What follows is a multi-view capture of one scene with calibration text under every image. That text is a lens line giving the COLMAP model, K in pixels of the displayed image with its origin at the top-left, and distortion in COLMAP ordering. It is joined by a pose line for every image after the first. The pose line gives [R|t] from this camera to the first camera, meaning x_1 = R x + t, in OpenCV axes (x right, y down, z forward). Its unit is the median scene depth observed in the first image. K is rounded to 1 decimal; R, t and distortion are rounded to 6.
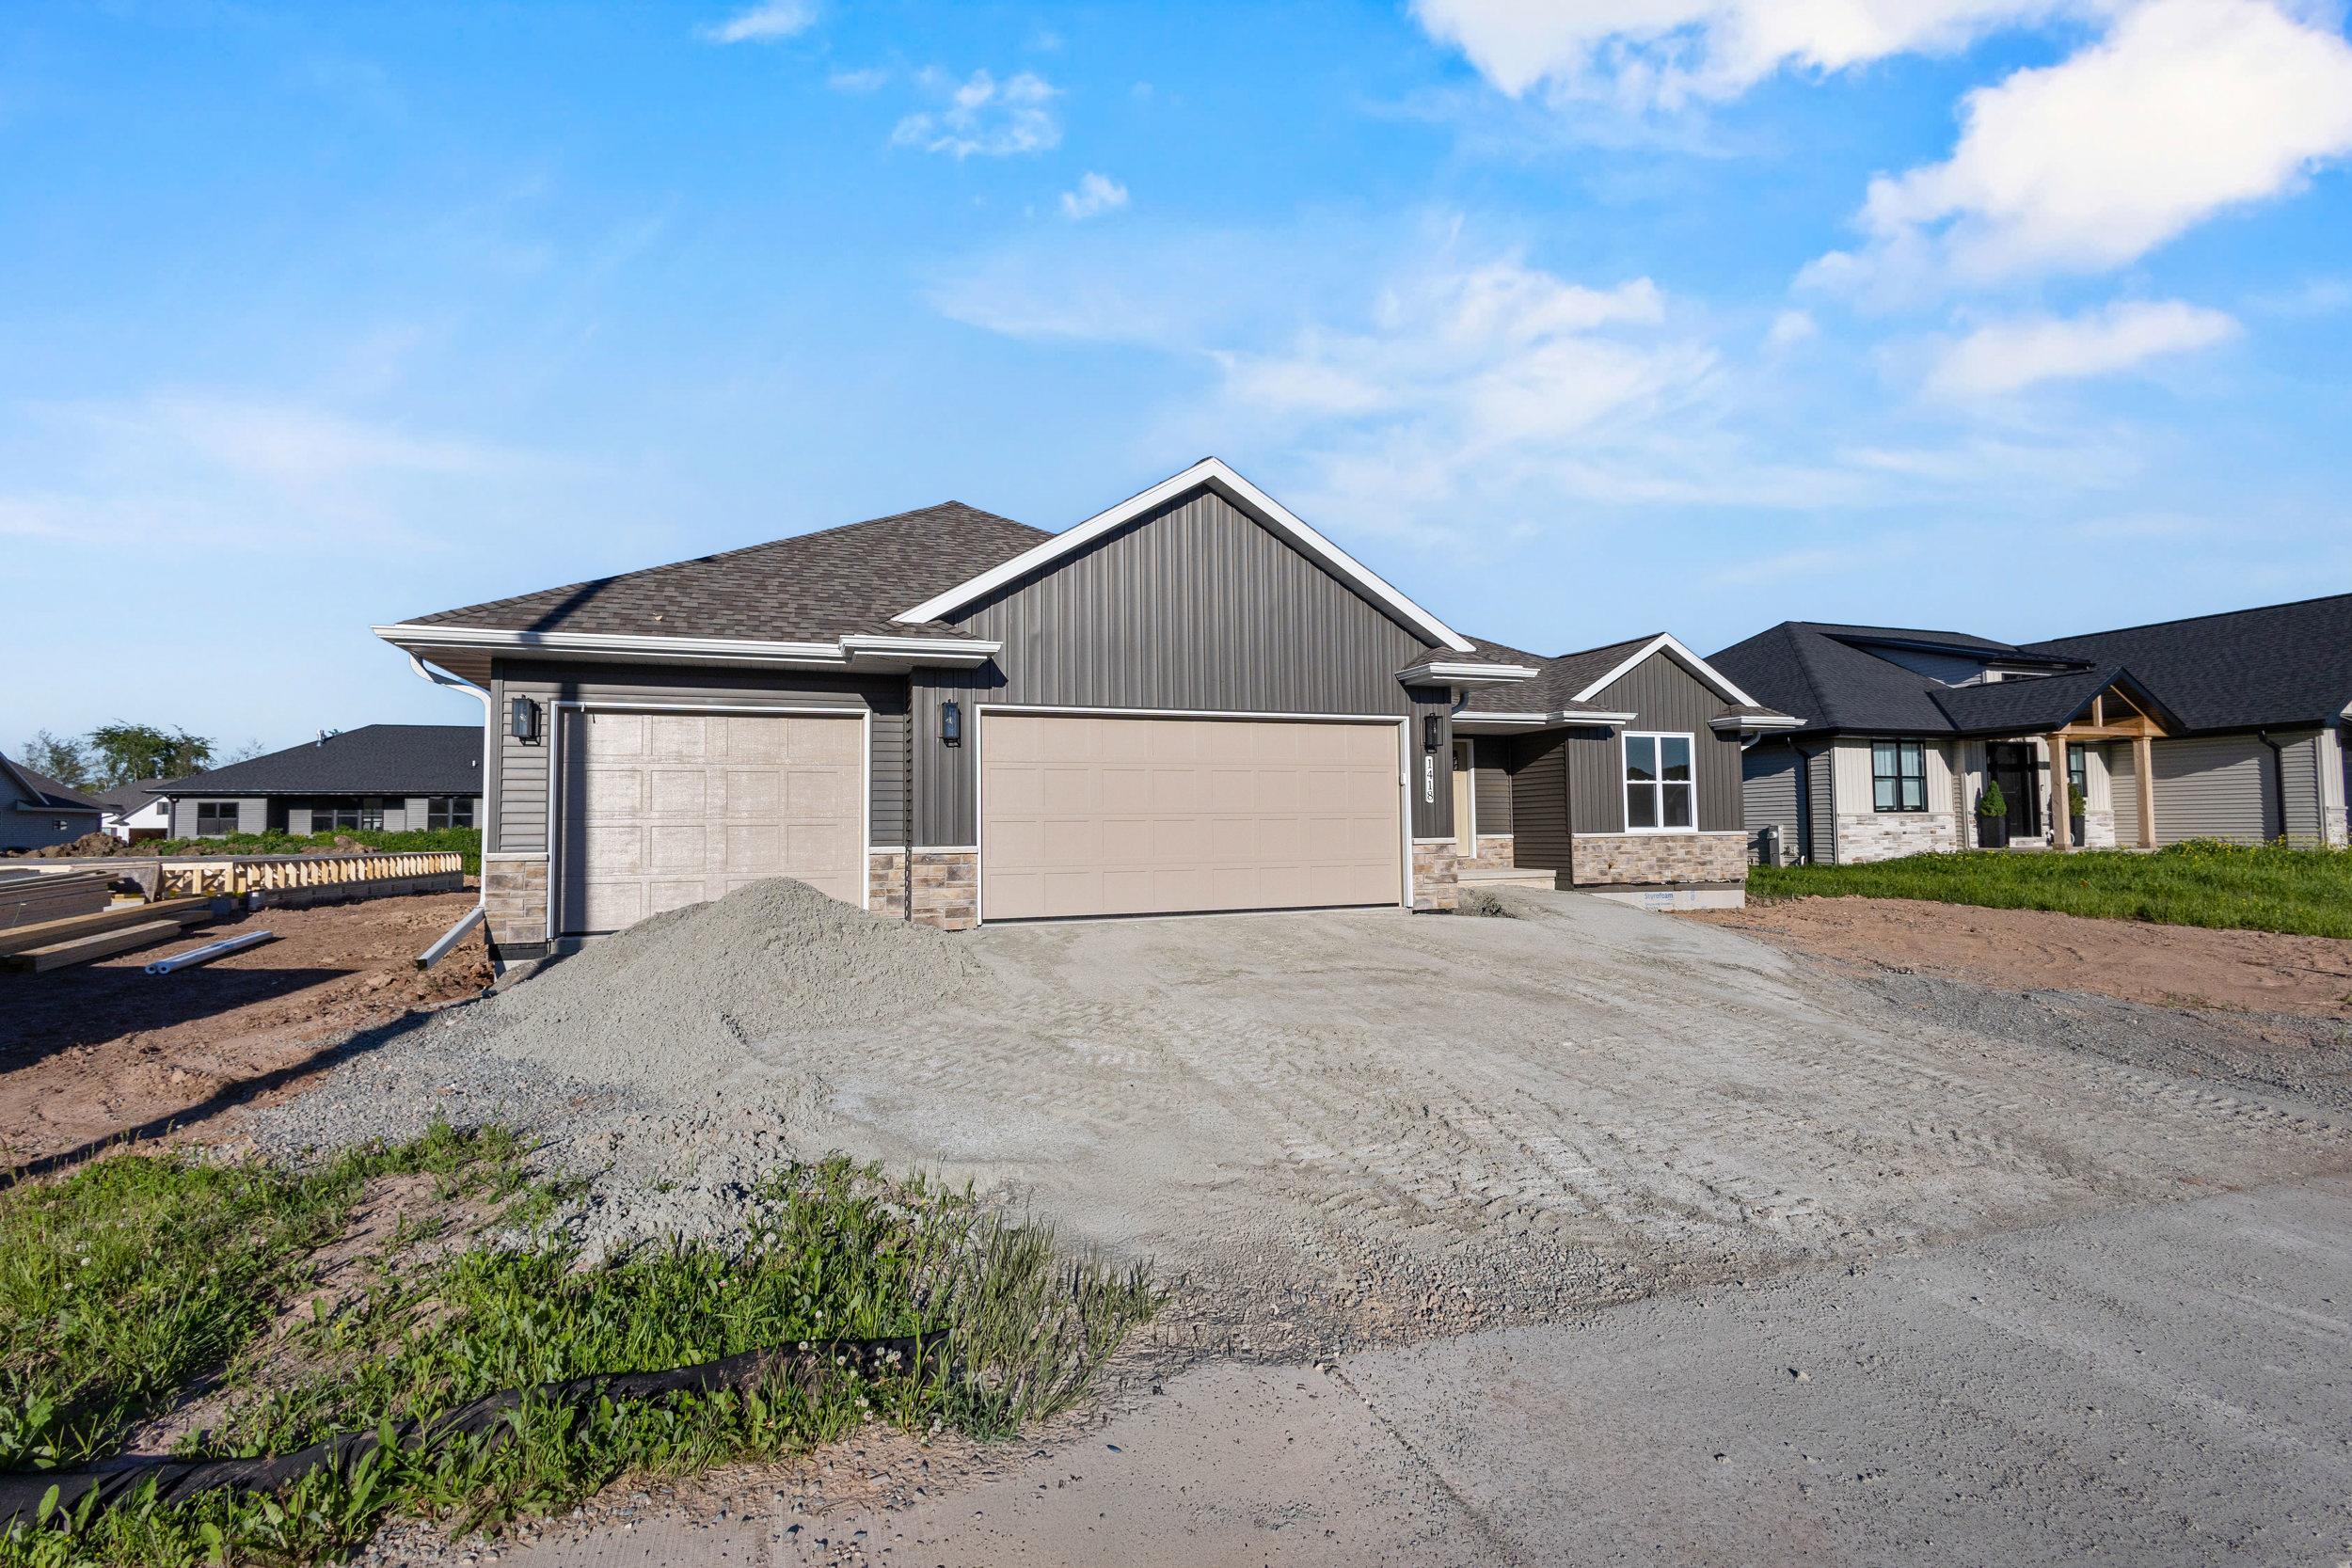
lens RADIAL K [[1072.5, 0, 1177.2], [0, 1072.5, 778.4], [0, 0, 1]] dist [0.009055, -0.003579]
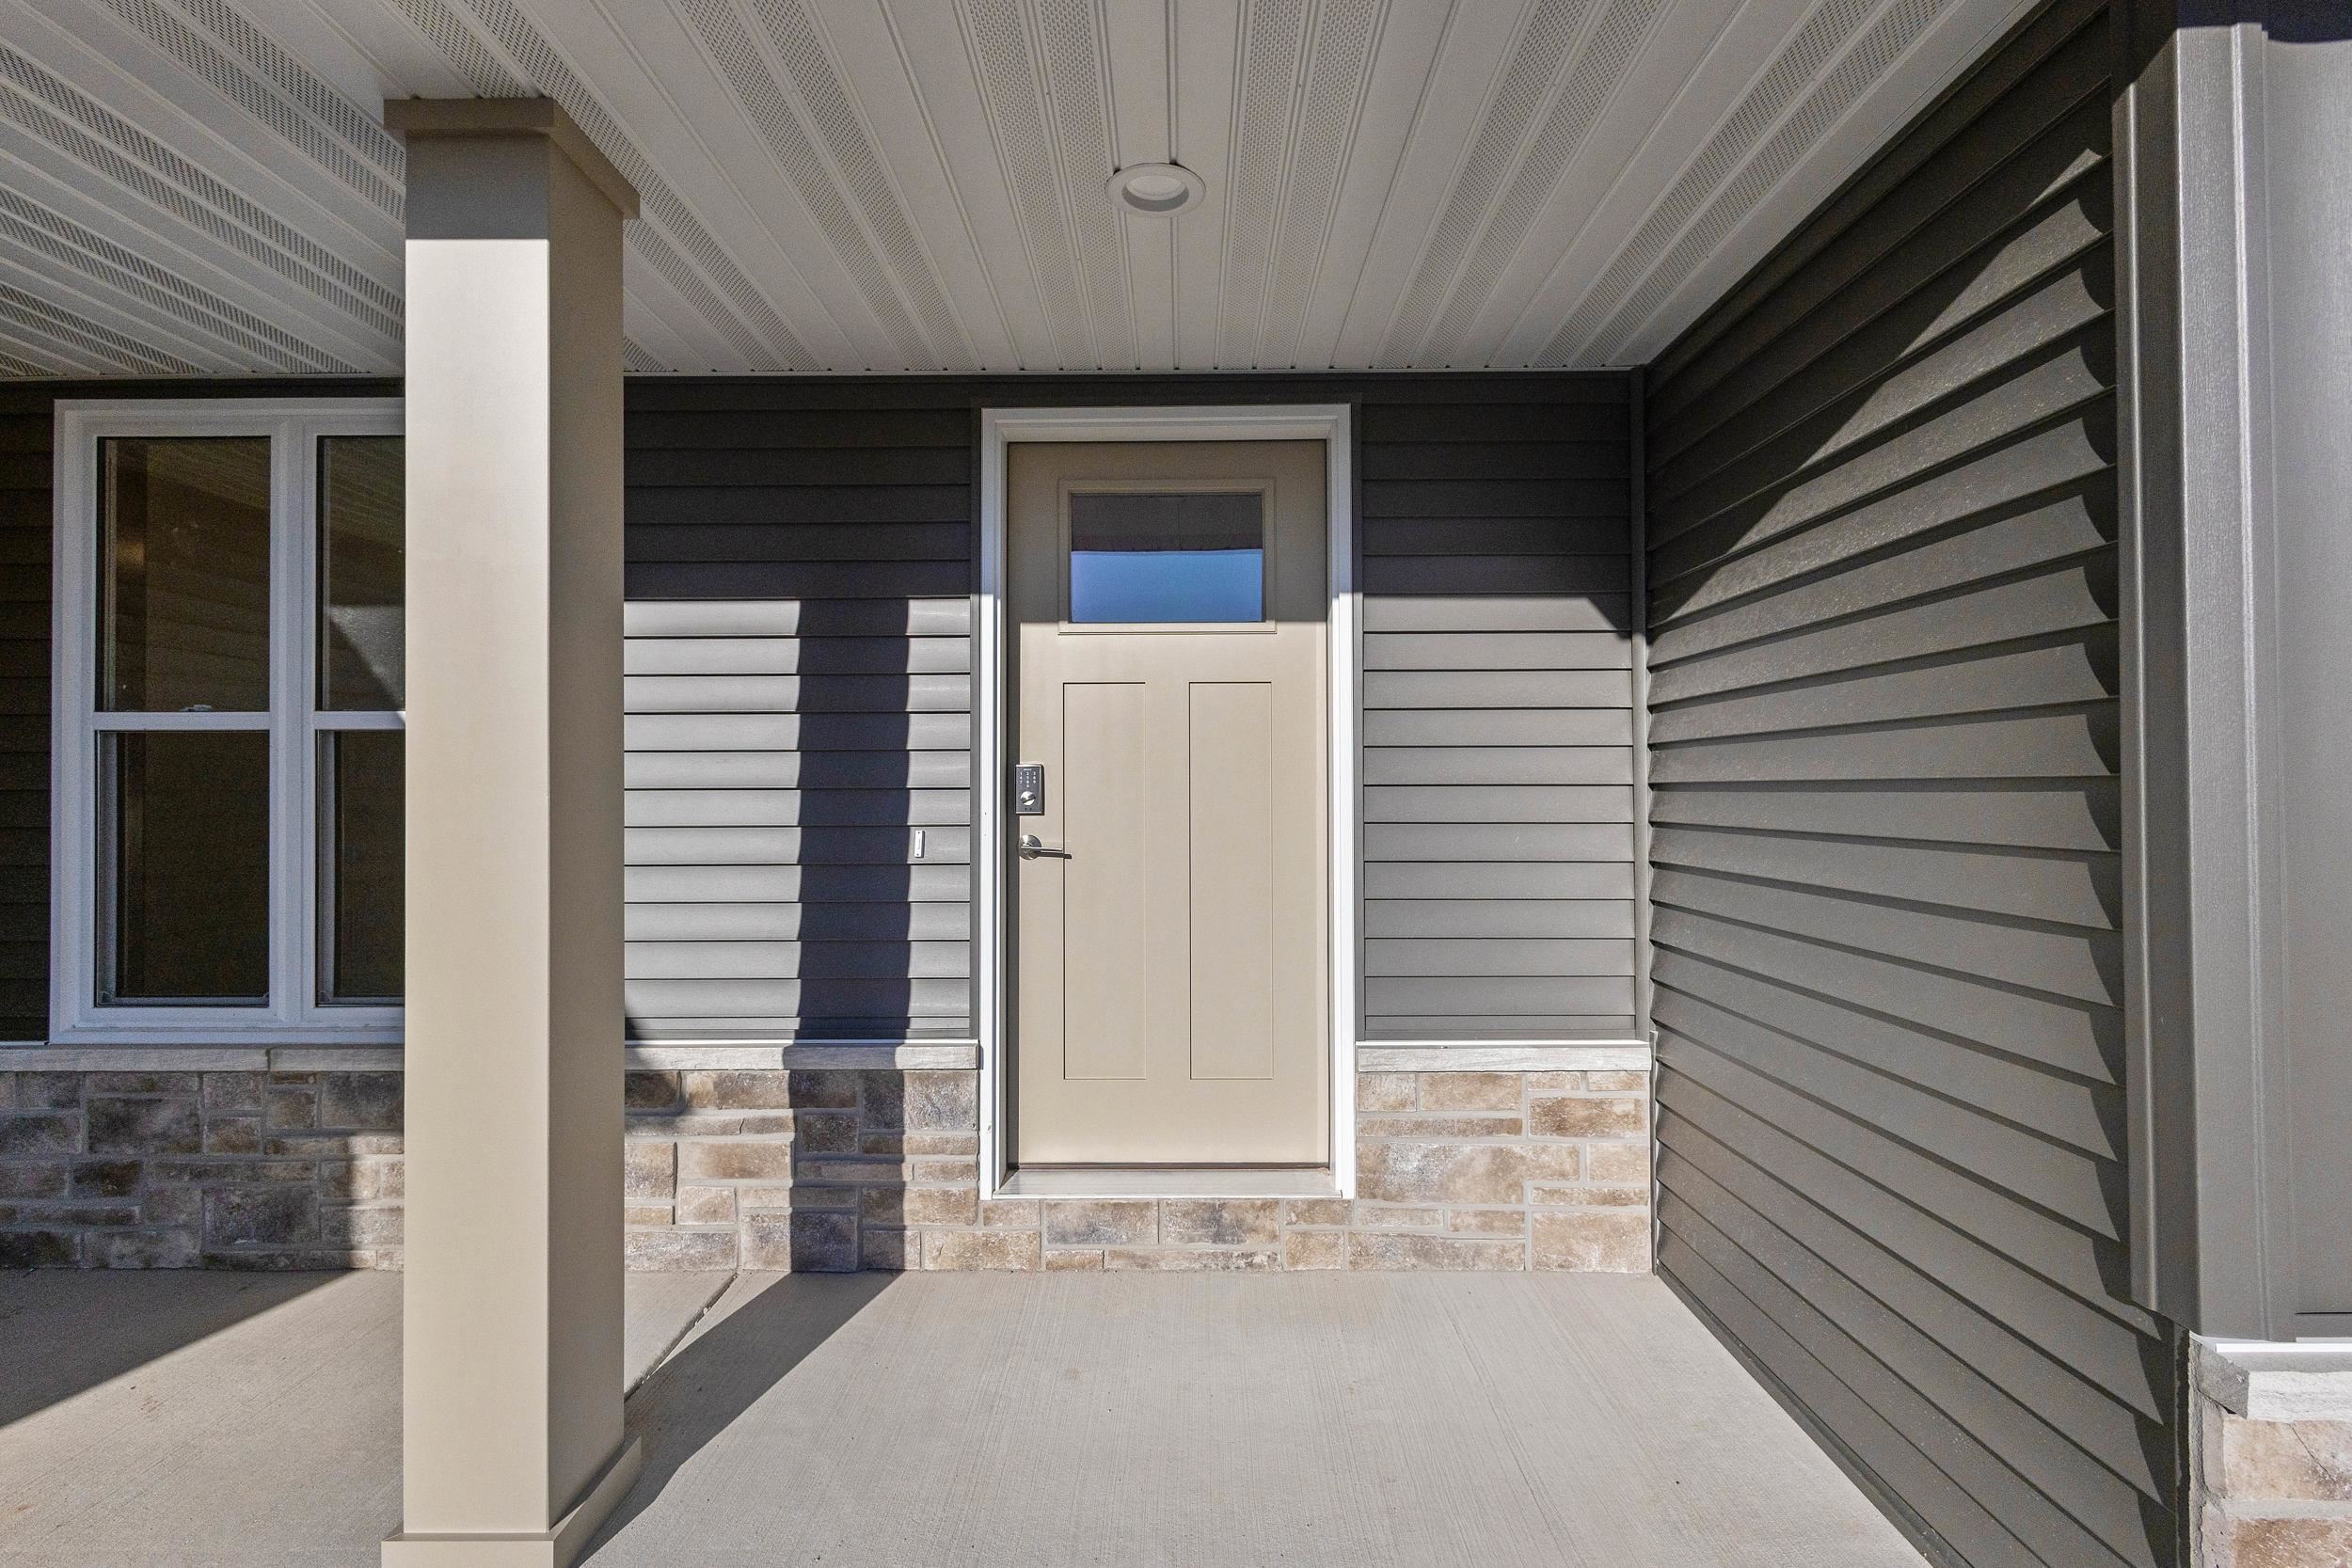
lens RADIAL K [[1072.5, 0, 1169.8], [0, 1072.5, 774.9], [0, 0, 1]] dist [0.009055, -0.003579]
pose [[0.933937, 0.002691, -0.357426, 0.320921], [0.011571, 0.999220, 0.037757, 0.010157], [0.357249, -0.039399, 0.933178, 0.888288]]
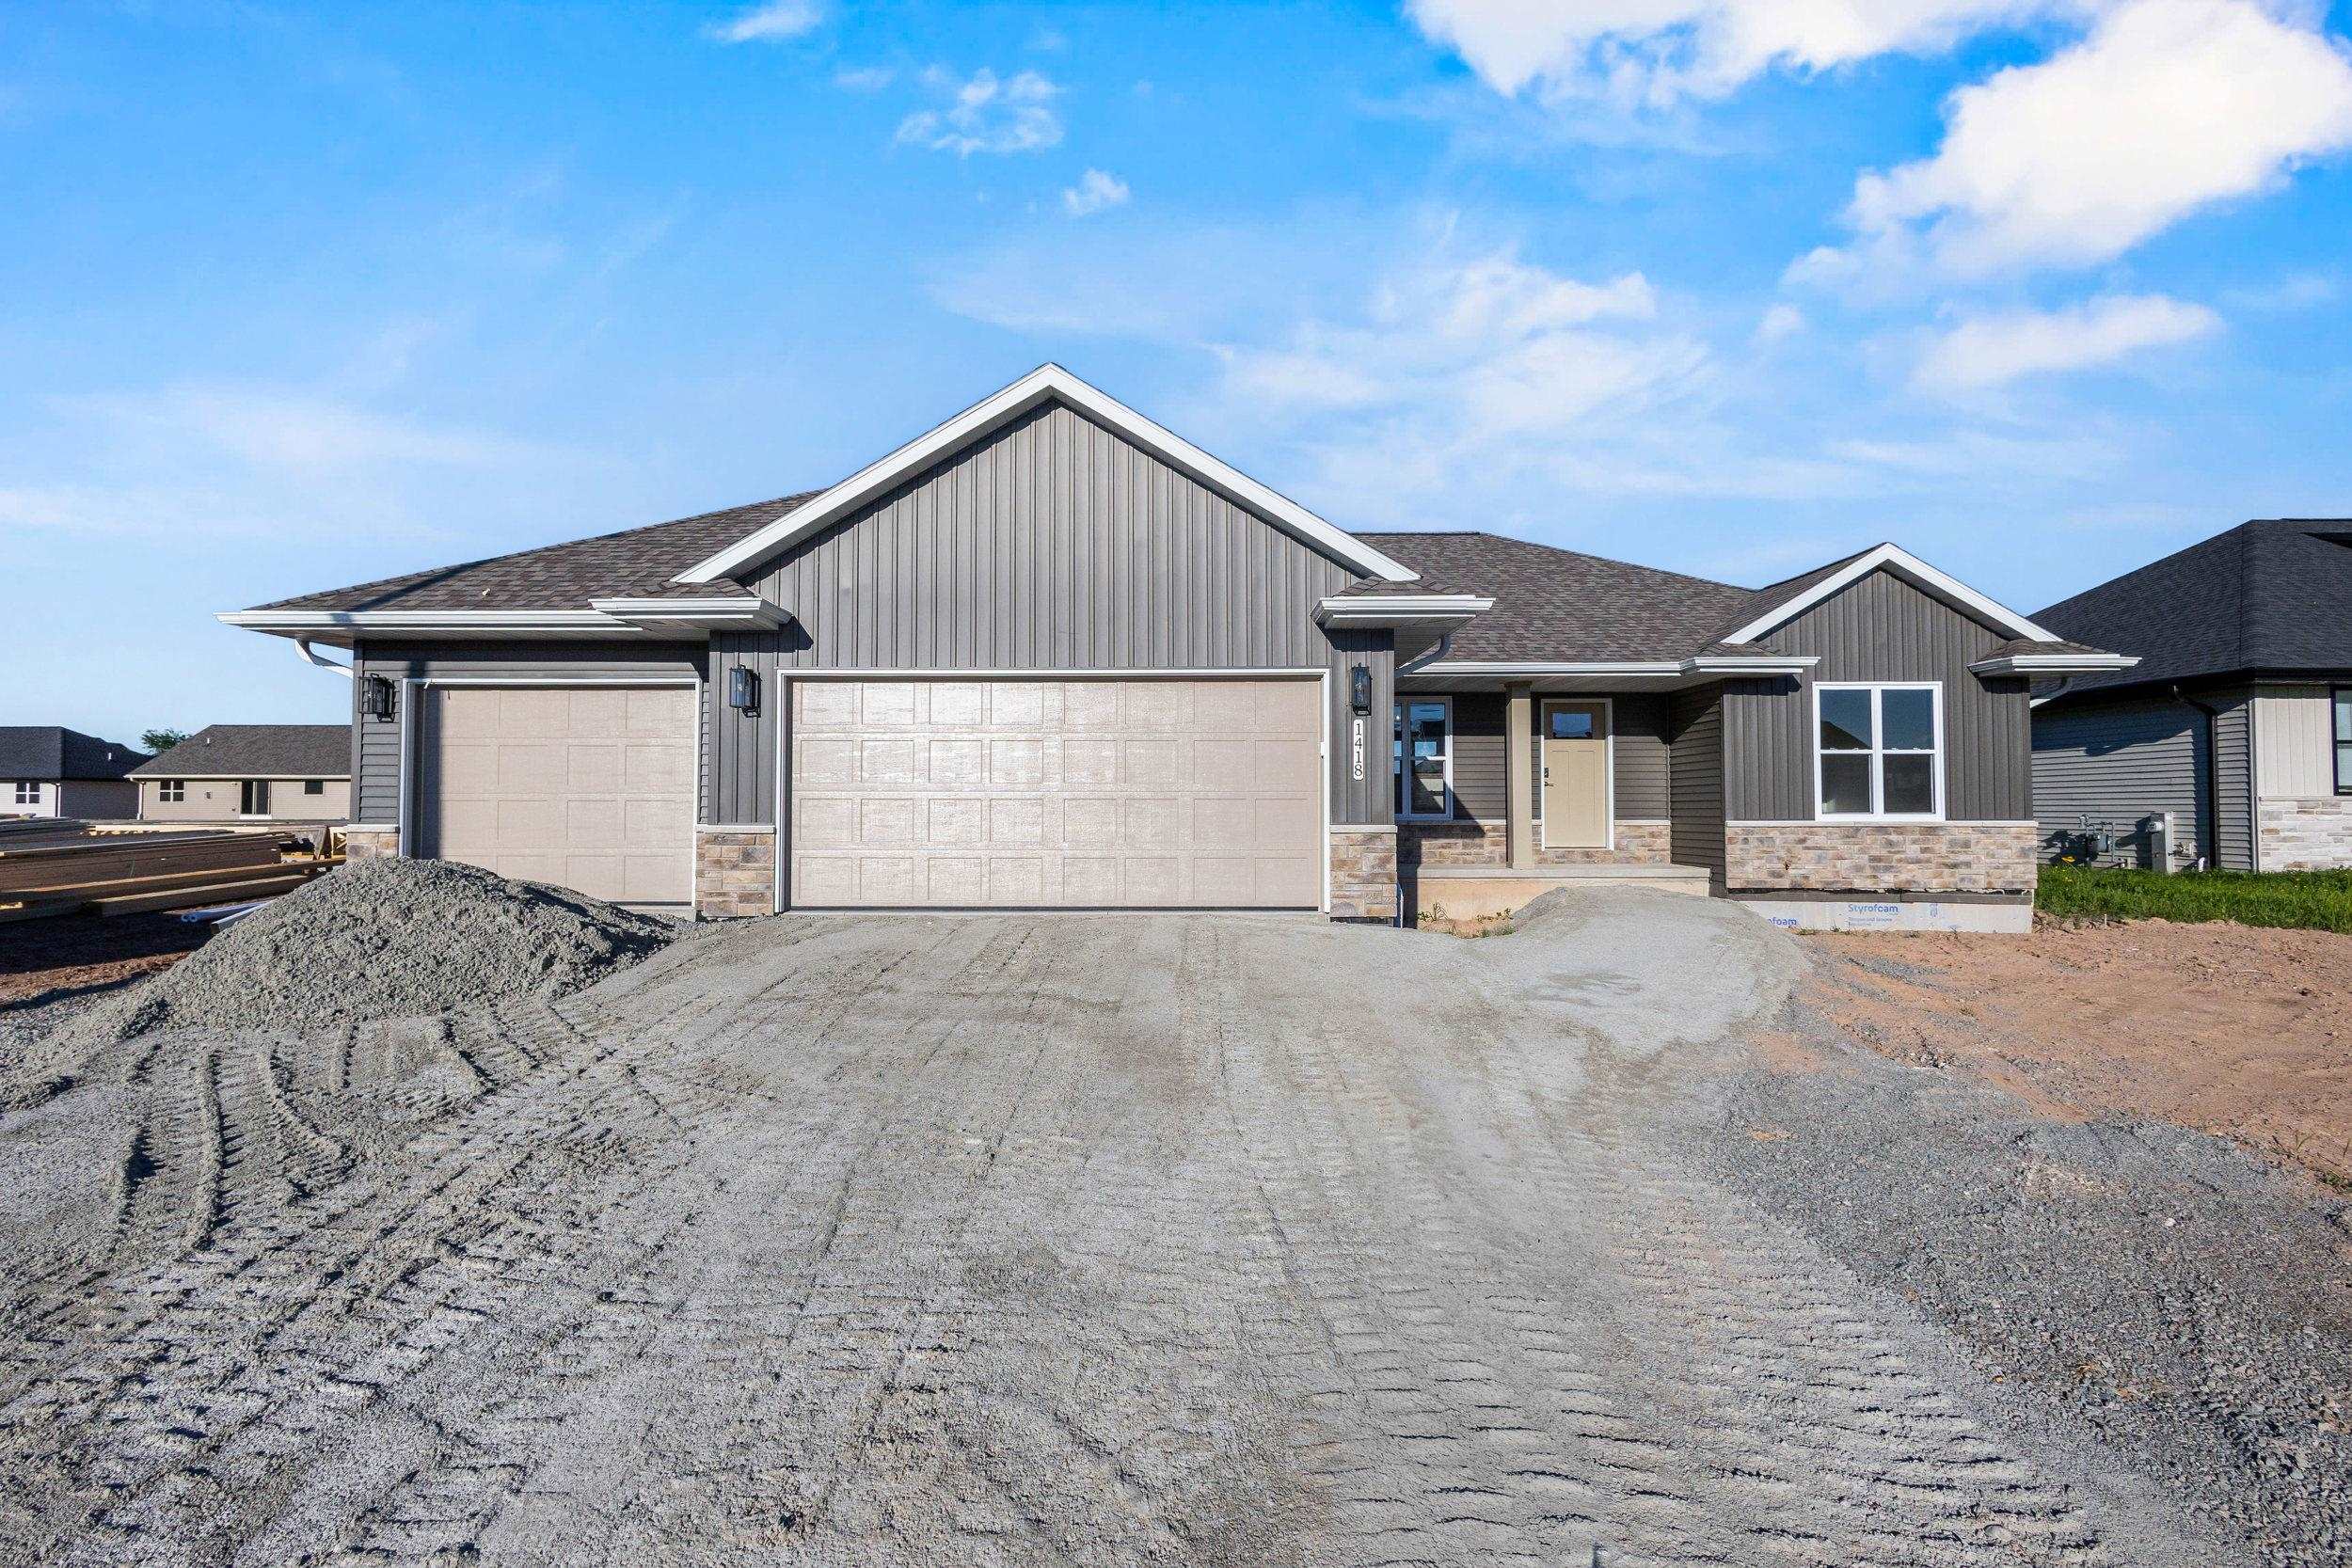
lens RADIAL K [[1072.5, 0, 1171.5], [0, 1072.5, 783.9], [0, 0, 1]] dist [0.009055, -0.003579]
pose [[0.935532, 0.004402, -0.353213, 0.263938], [0.005633, 0.999609, 0.027376, 0.002831], [0.353196, -0.027600, 0.935142, 0.157695]]
